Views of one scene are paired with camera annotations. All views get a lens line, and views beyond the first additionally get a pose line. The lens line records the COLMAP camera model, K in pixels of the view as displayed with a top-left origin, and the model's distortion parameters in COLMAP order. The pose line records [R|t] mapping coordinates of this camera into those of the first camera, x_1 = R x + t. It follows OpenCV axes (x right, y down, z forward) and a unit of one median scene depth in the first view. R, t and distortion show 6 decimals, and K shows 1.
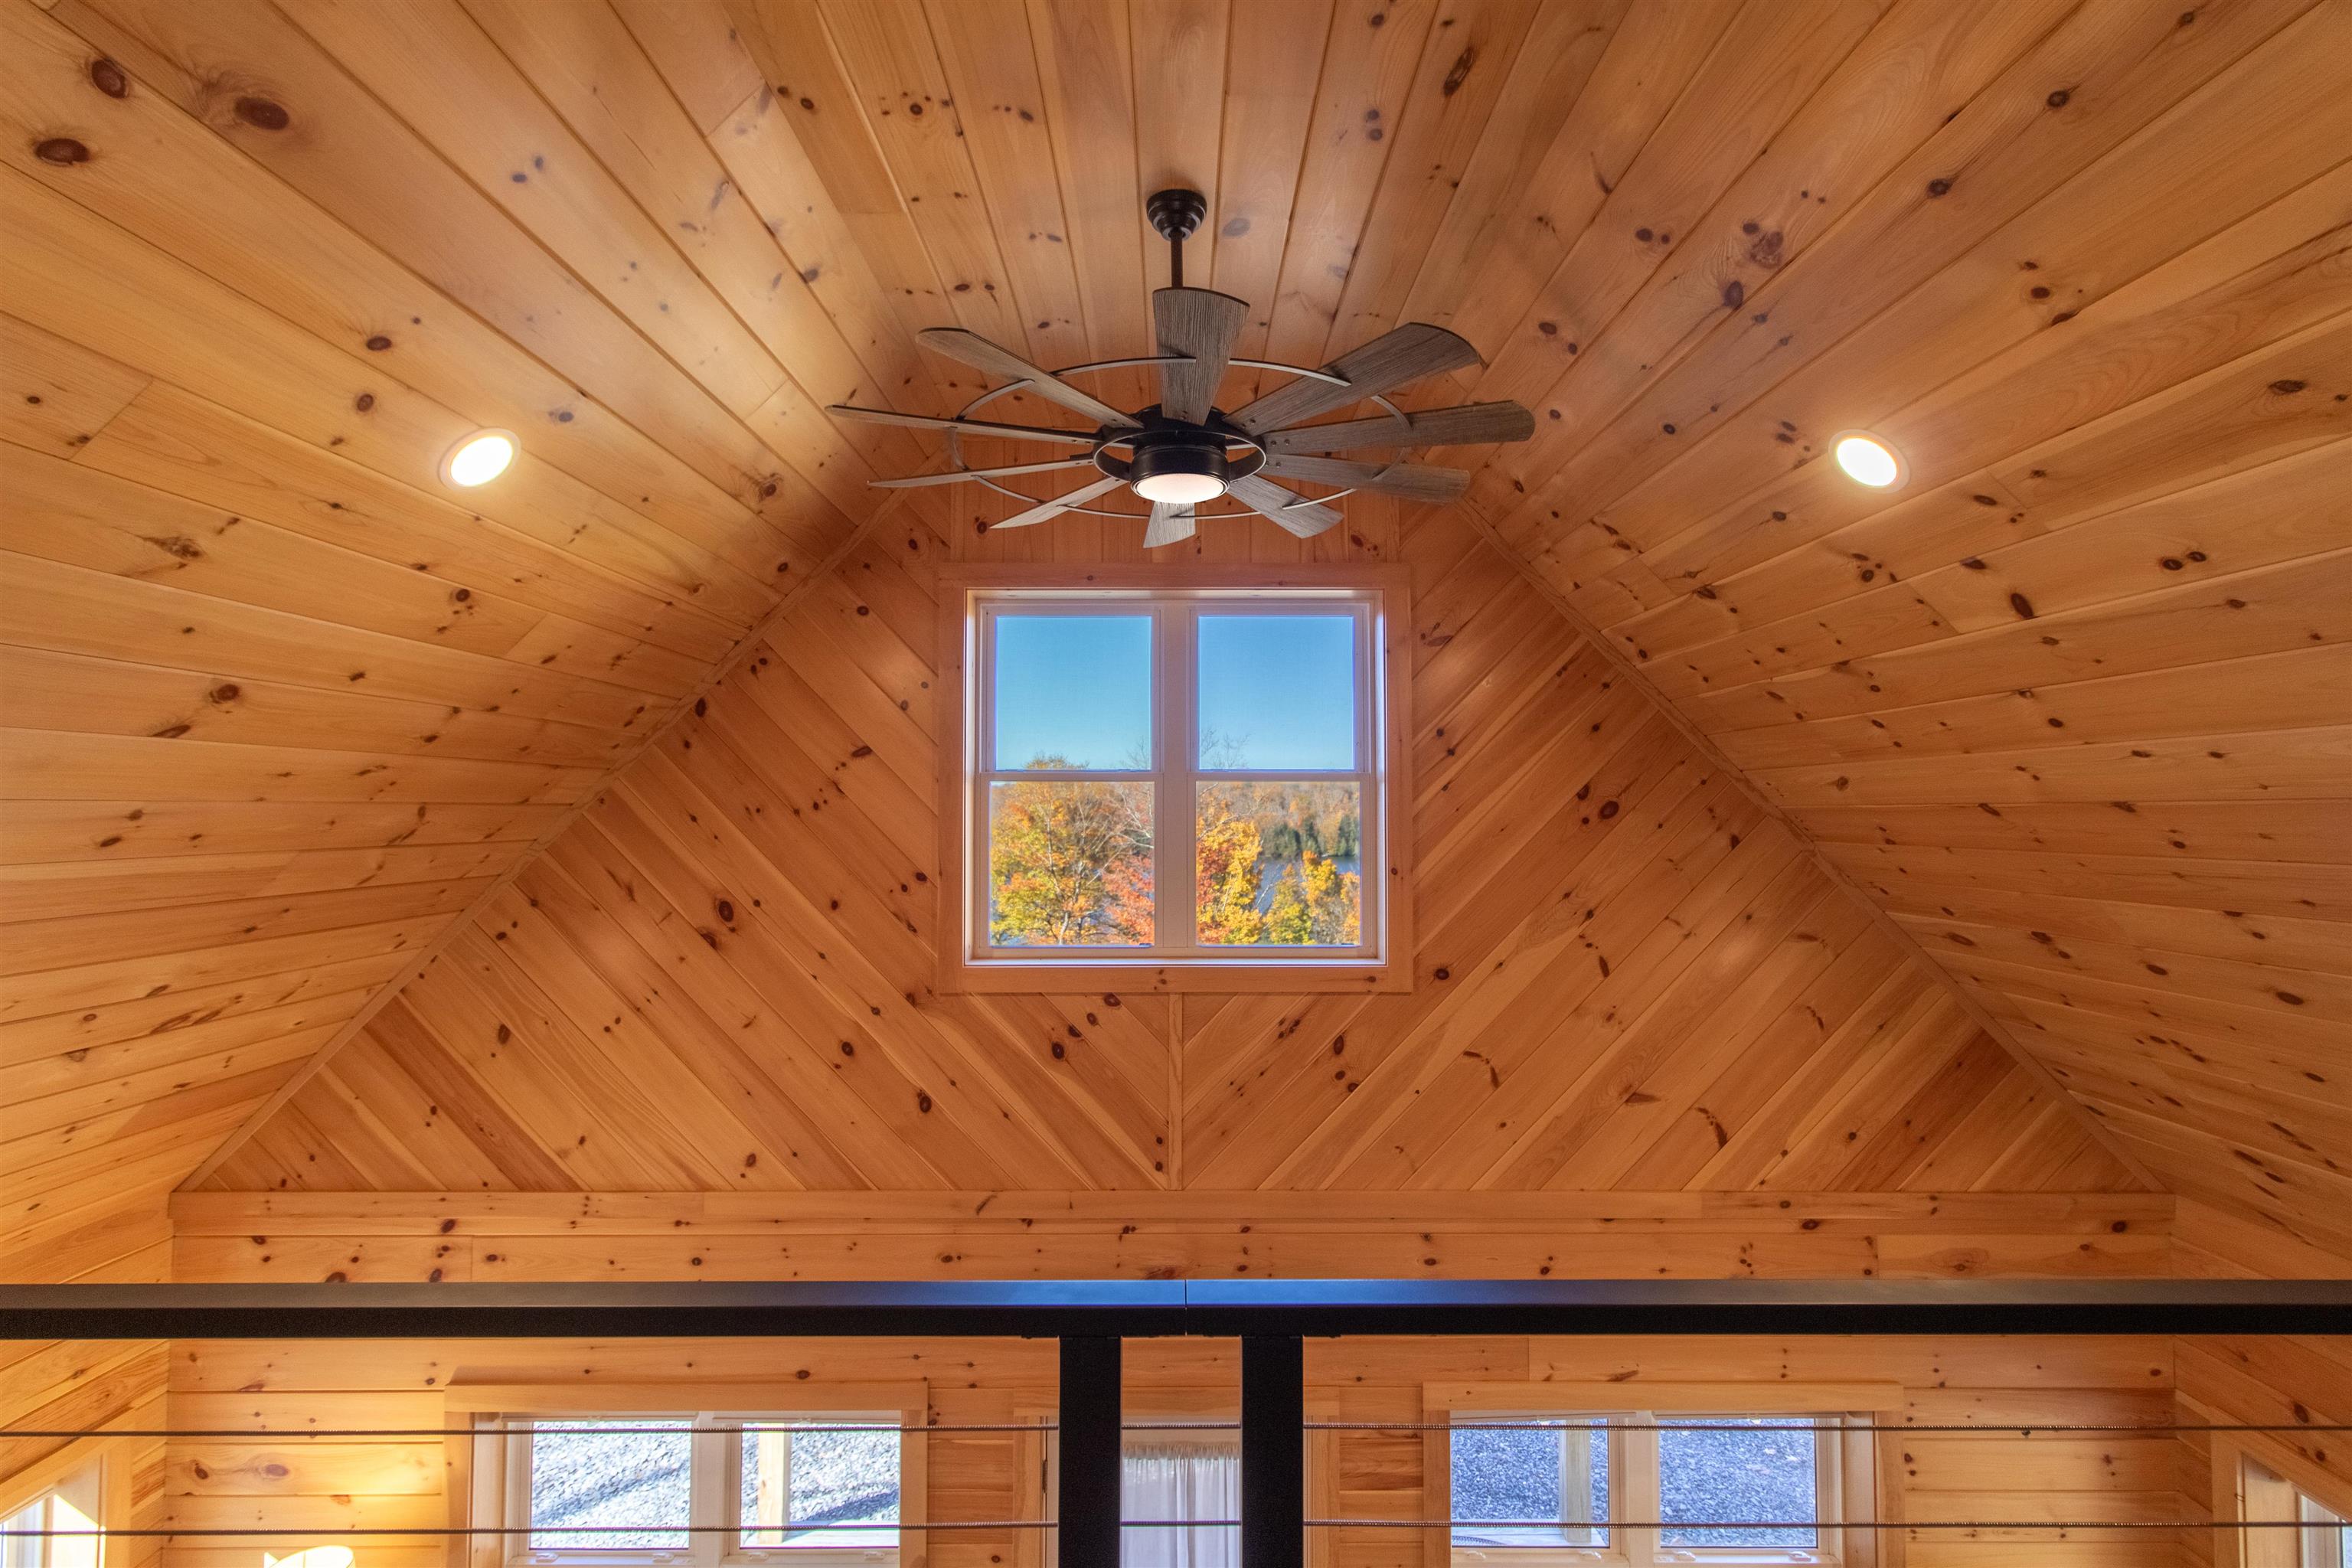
lens RADIAL K [[1107.3, 0, 1151.6], [0, 1107.3, 768.5], [0, 0, 1]] dist [0.003420, 0.000460]
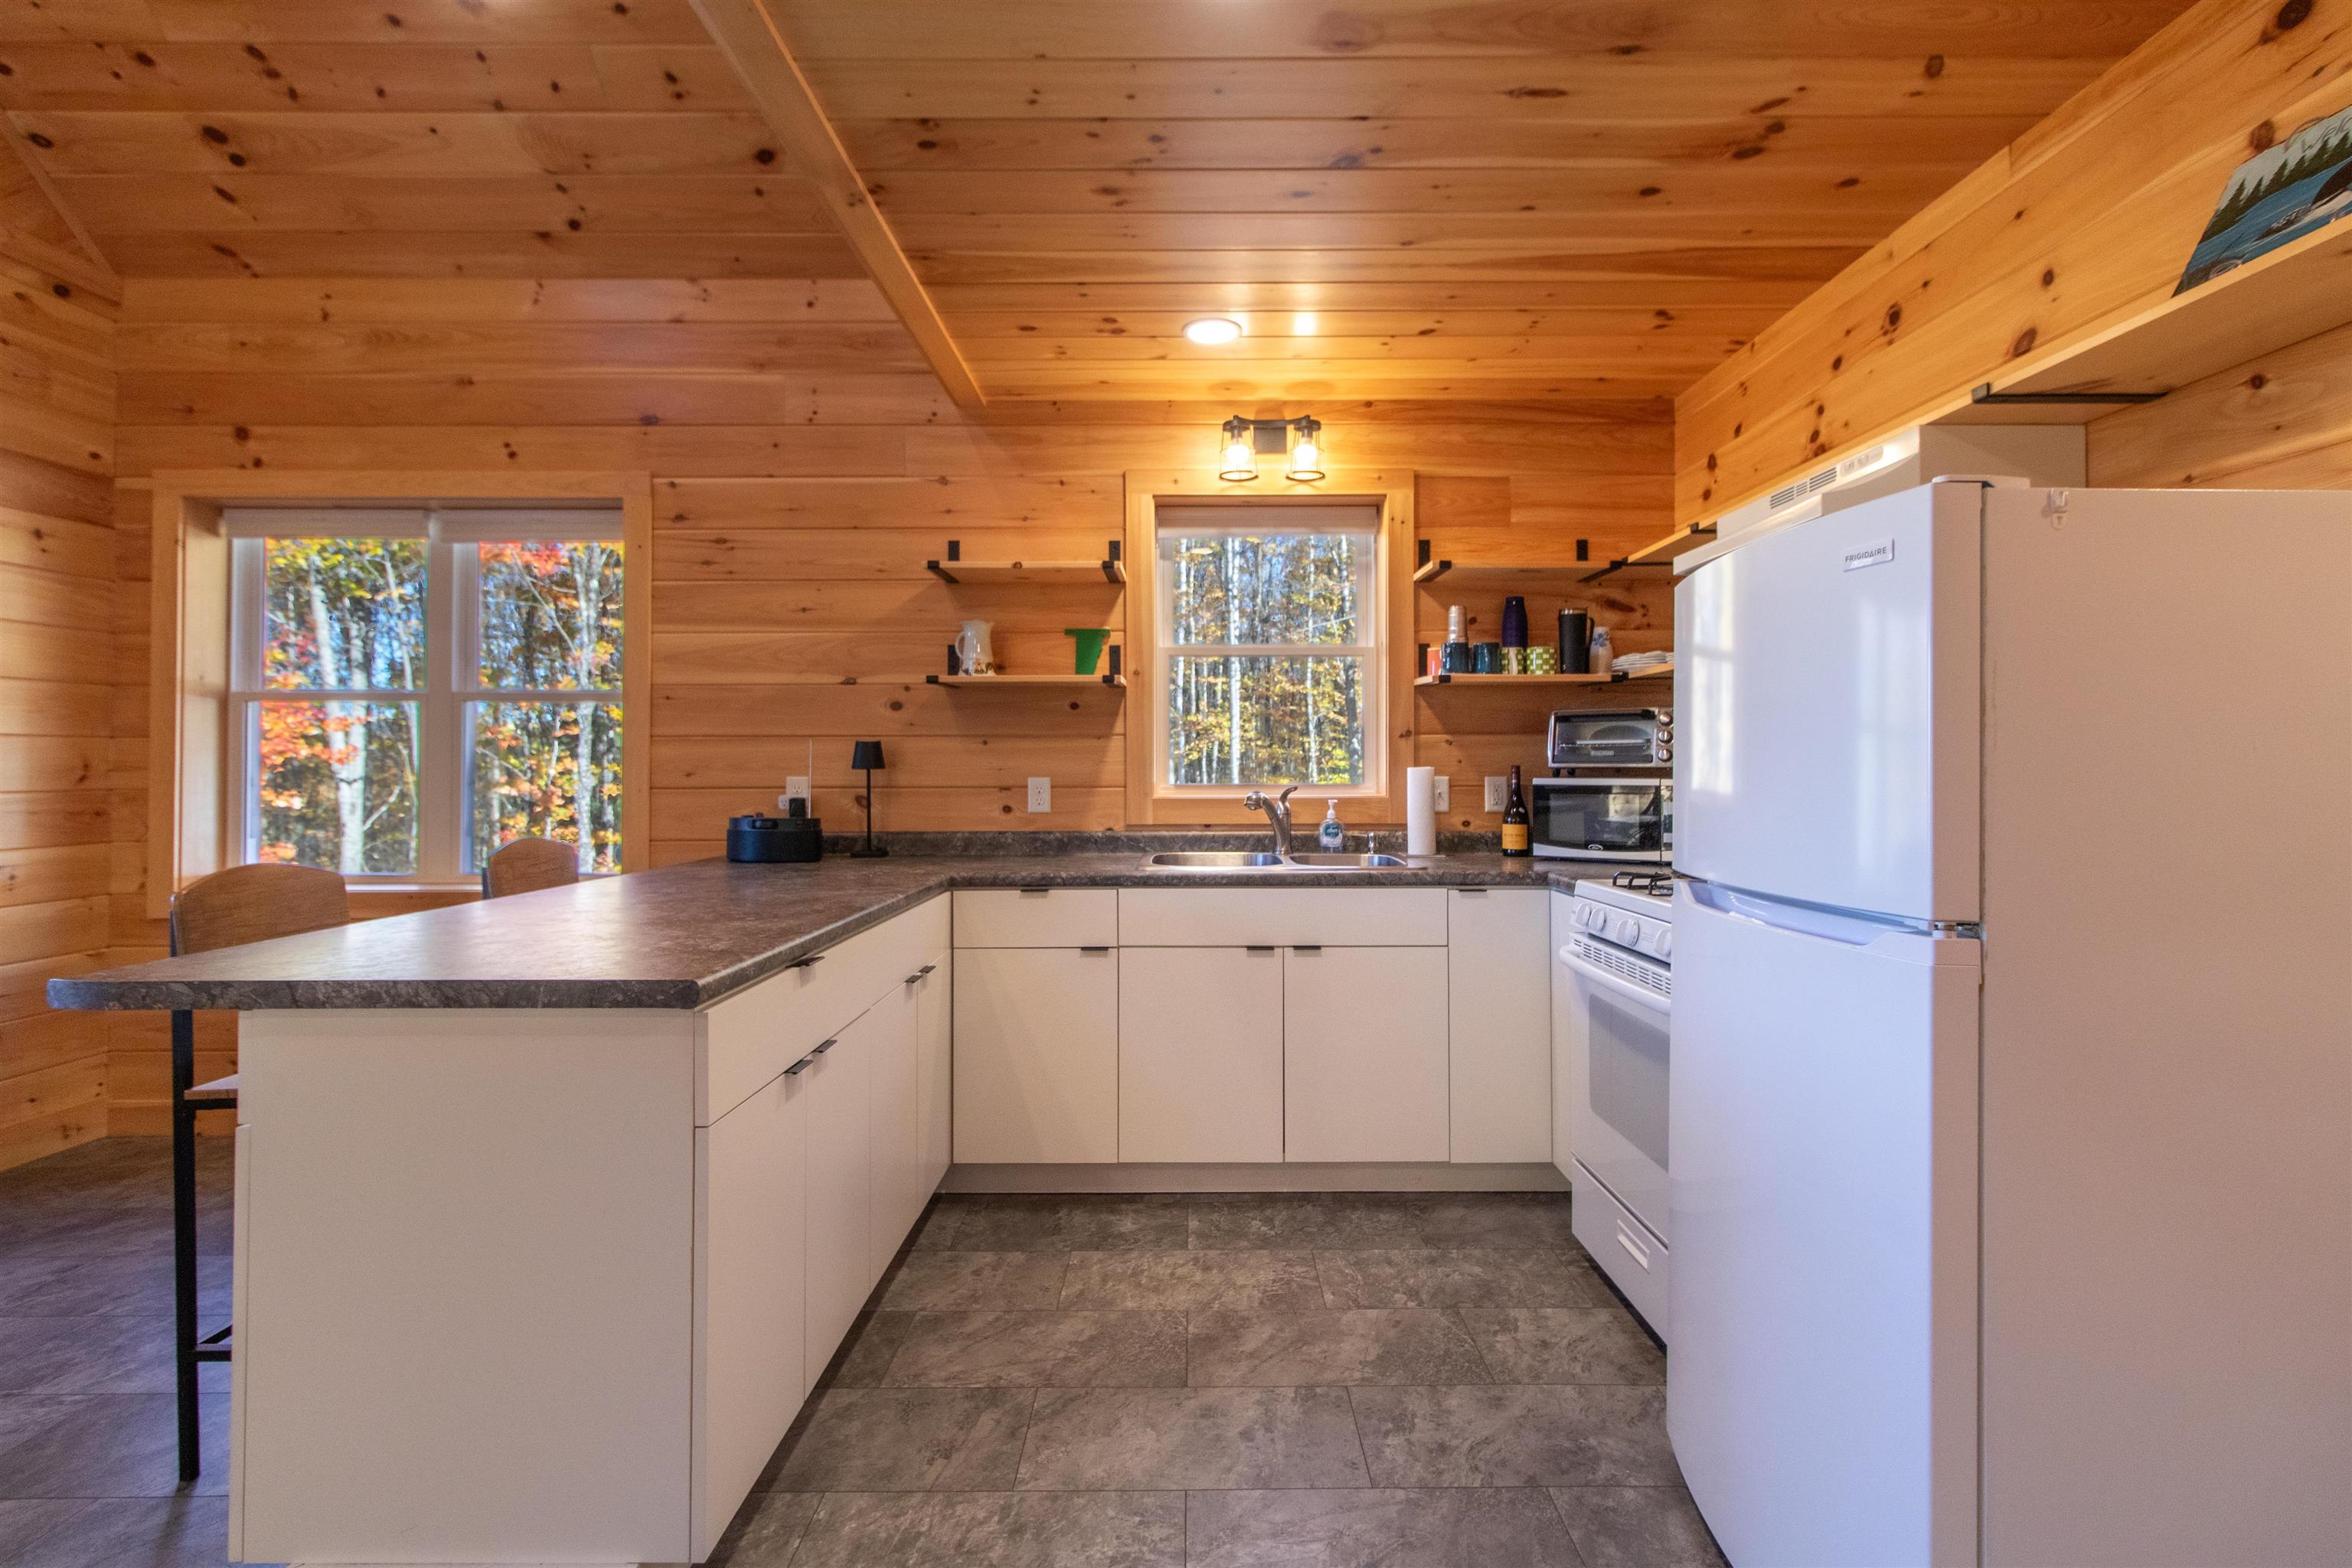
lens RADIAL K [[1093.8, 0, 1185.2], [0, 1093.8, 753.7], [0, 0, 1]] dist [0.002371, 0.000788]
pose [[0.010091, 0.008352, 0.999914, -0.021329], [-0.034795, 0.999362, -0.007996, 0.768239], [-0.999344, -0.034711, 0.010375, 0.052616]]
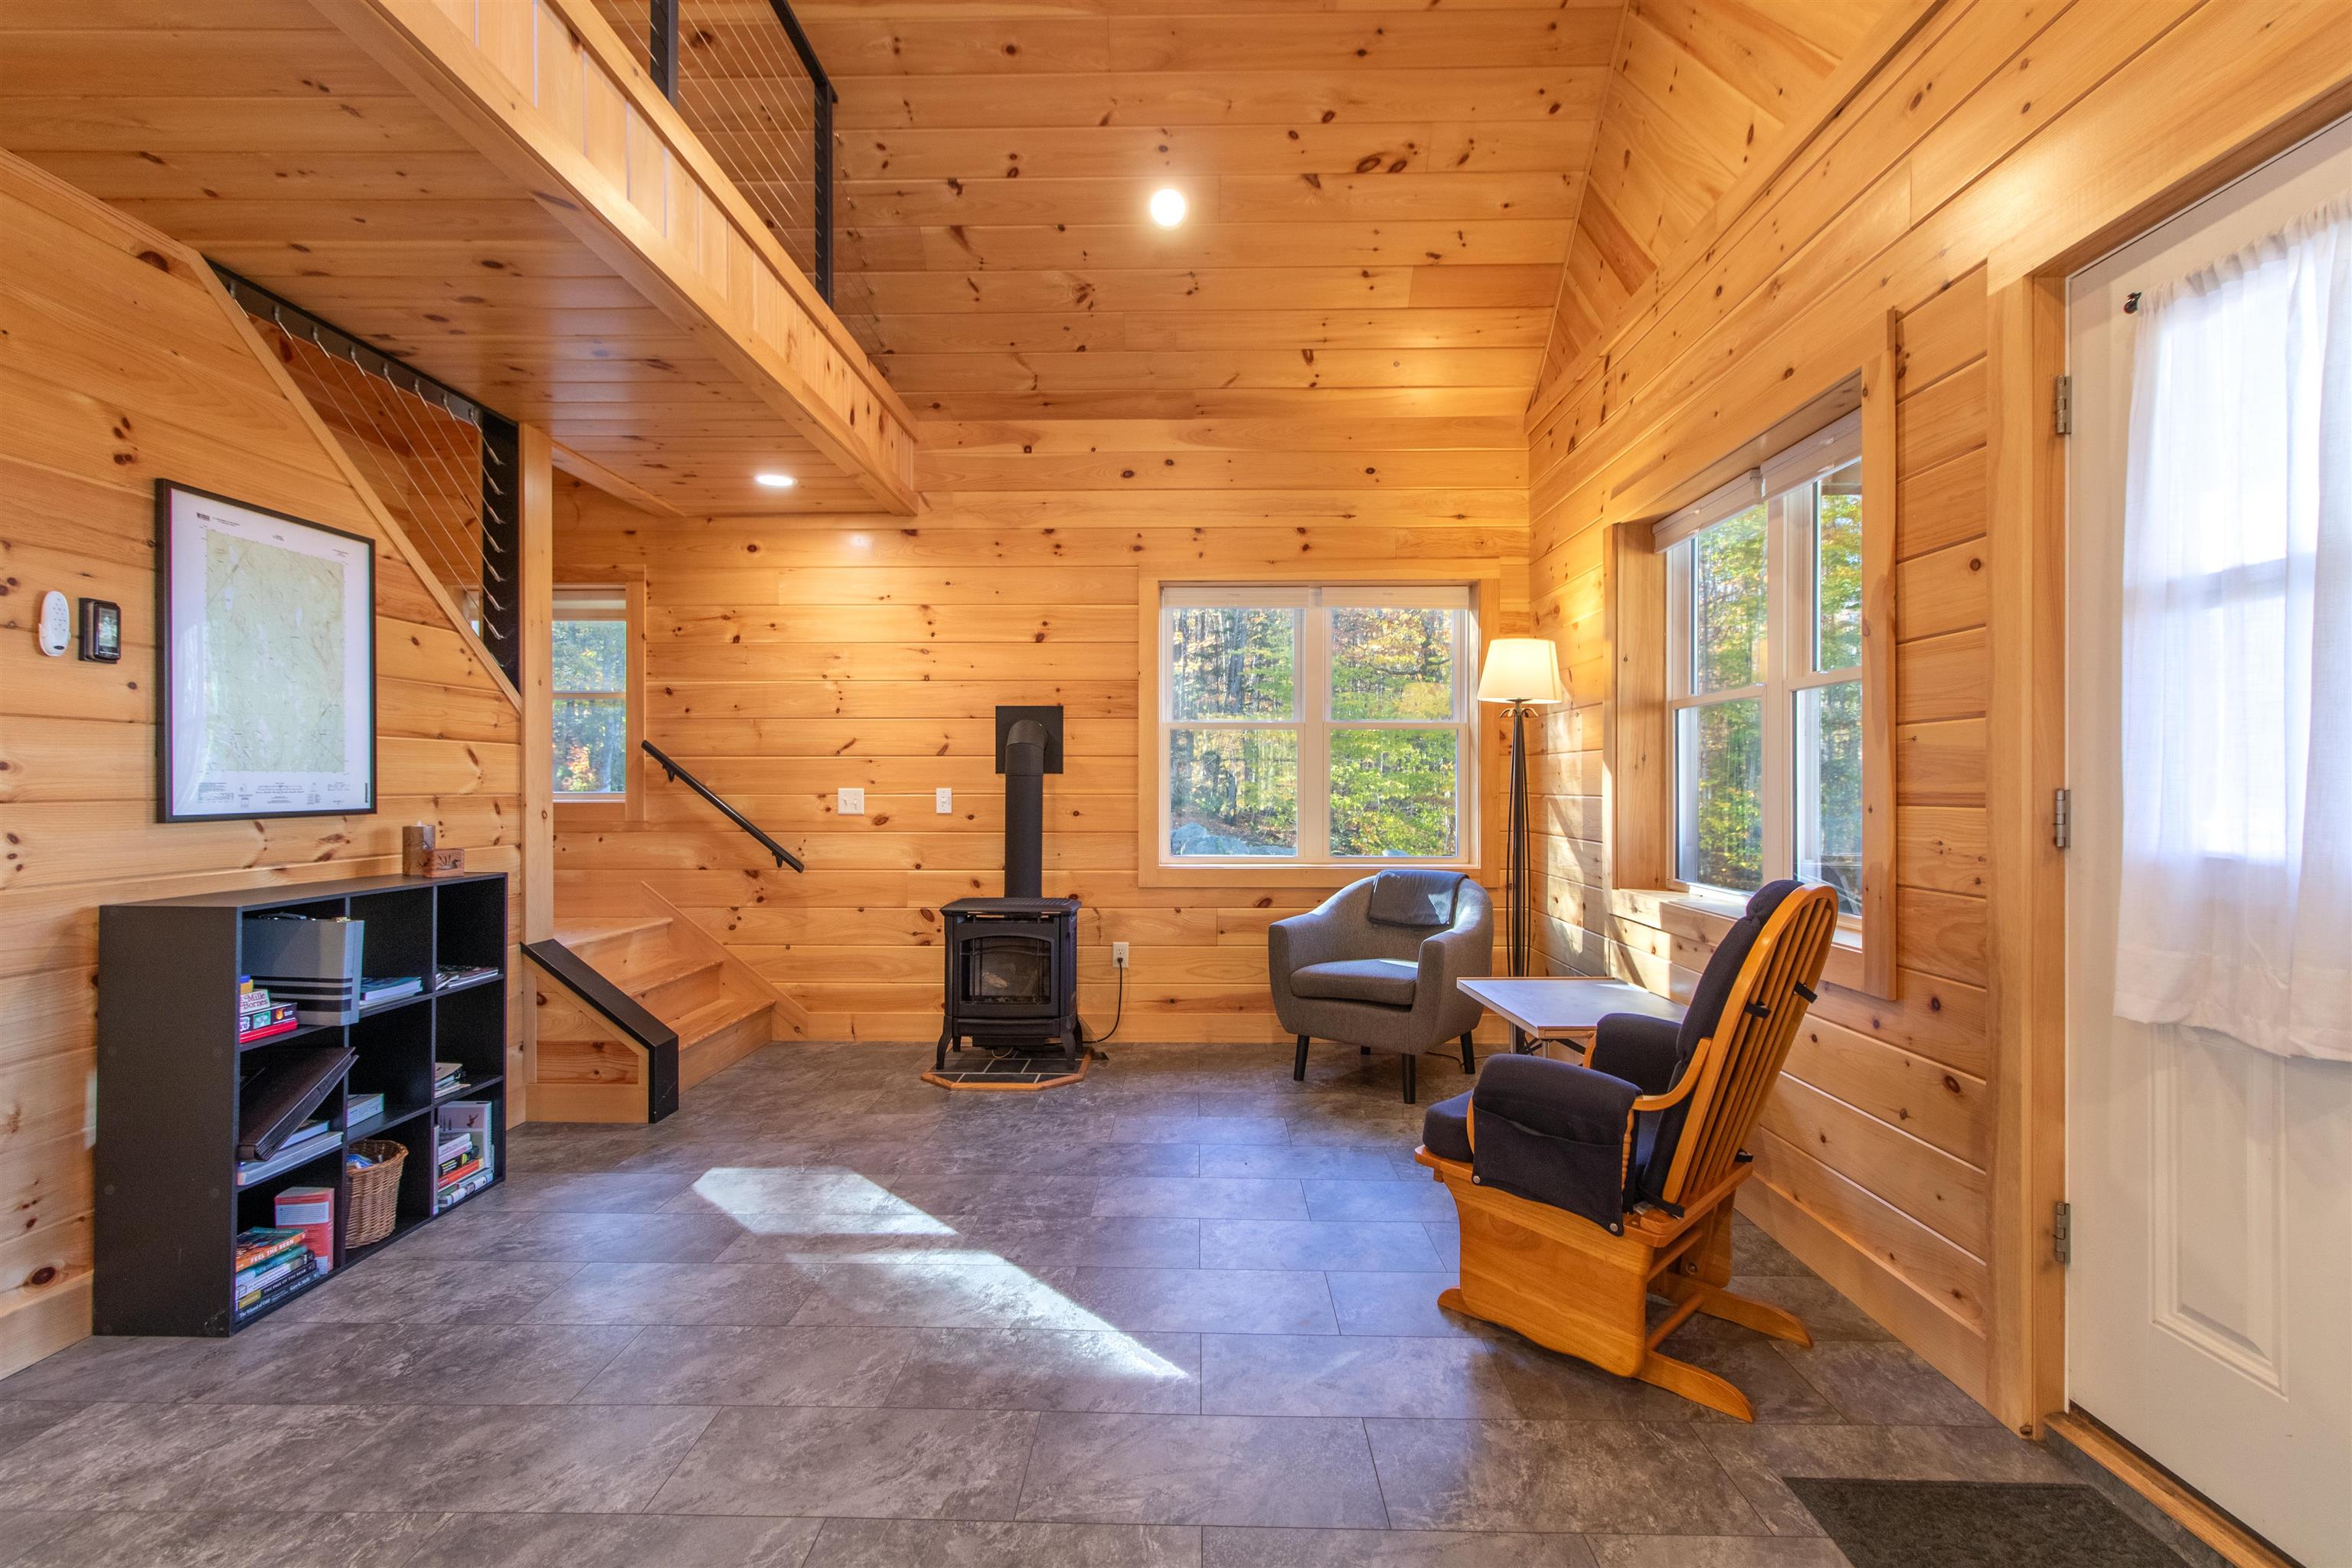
lens RADIAL K [[1090.7, 0, 1154.1], [0, 1090.7, 782.7], [0, 0, 1]] dist [0.001487, 0.001014]
pose [[-0.042154, -0.003020, -0.999107, 0.428460], [0.035483, 0.999360, -0.004518, 0.797023], [0.998481, -0.035642, -0.042020, 0.588192]]
